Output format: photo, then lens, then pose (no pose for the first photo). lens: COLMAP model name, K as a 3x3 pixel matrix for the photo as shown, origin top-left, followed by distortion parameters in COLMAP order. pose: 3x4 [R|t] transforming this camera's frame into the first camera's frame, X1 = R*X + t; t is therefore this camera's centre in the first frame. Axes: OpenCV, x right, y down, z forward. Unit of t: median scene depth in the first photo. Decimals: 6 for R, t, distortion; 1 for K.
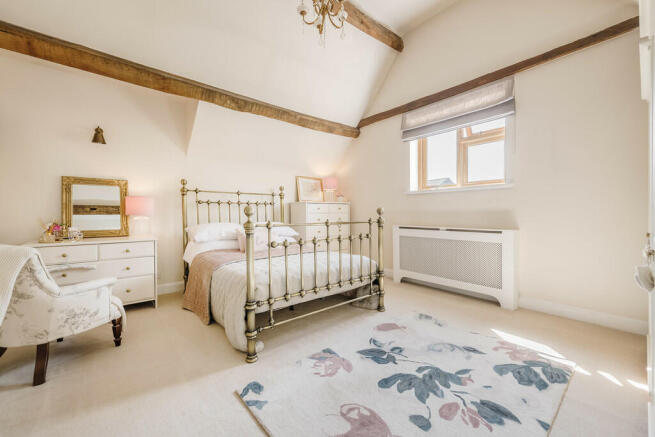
lens RADIAL K [[262.4, 0, 323.5], [0, 262.4, 216.1], [0, 0, 1]] dist [0.000261, -0.000325]
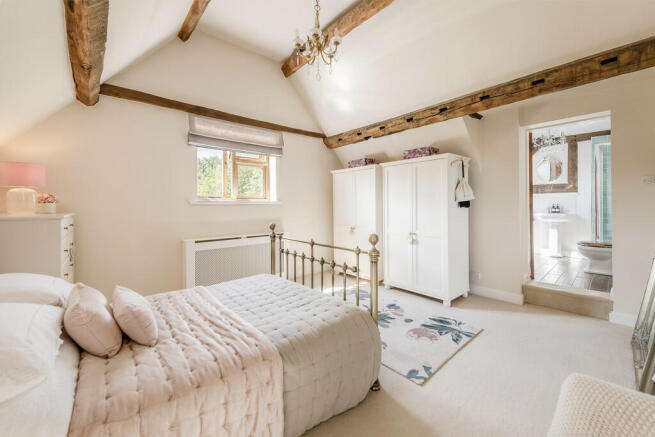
lens RADIAL K [[262.4, 0, 327.8], [0, 262.4, 206.4], [0, 0, 1]] dist [0.000261, -0.000325]
pose [[-0.046716, -0.003977, 0.998900, -1.242911], [0.014790, 0.999880, 0.004672, -0.150775], [-0.998799, 0.014992, -0.046652, 1.192275]]
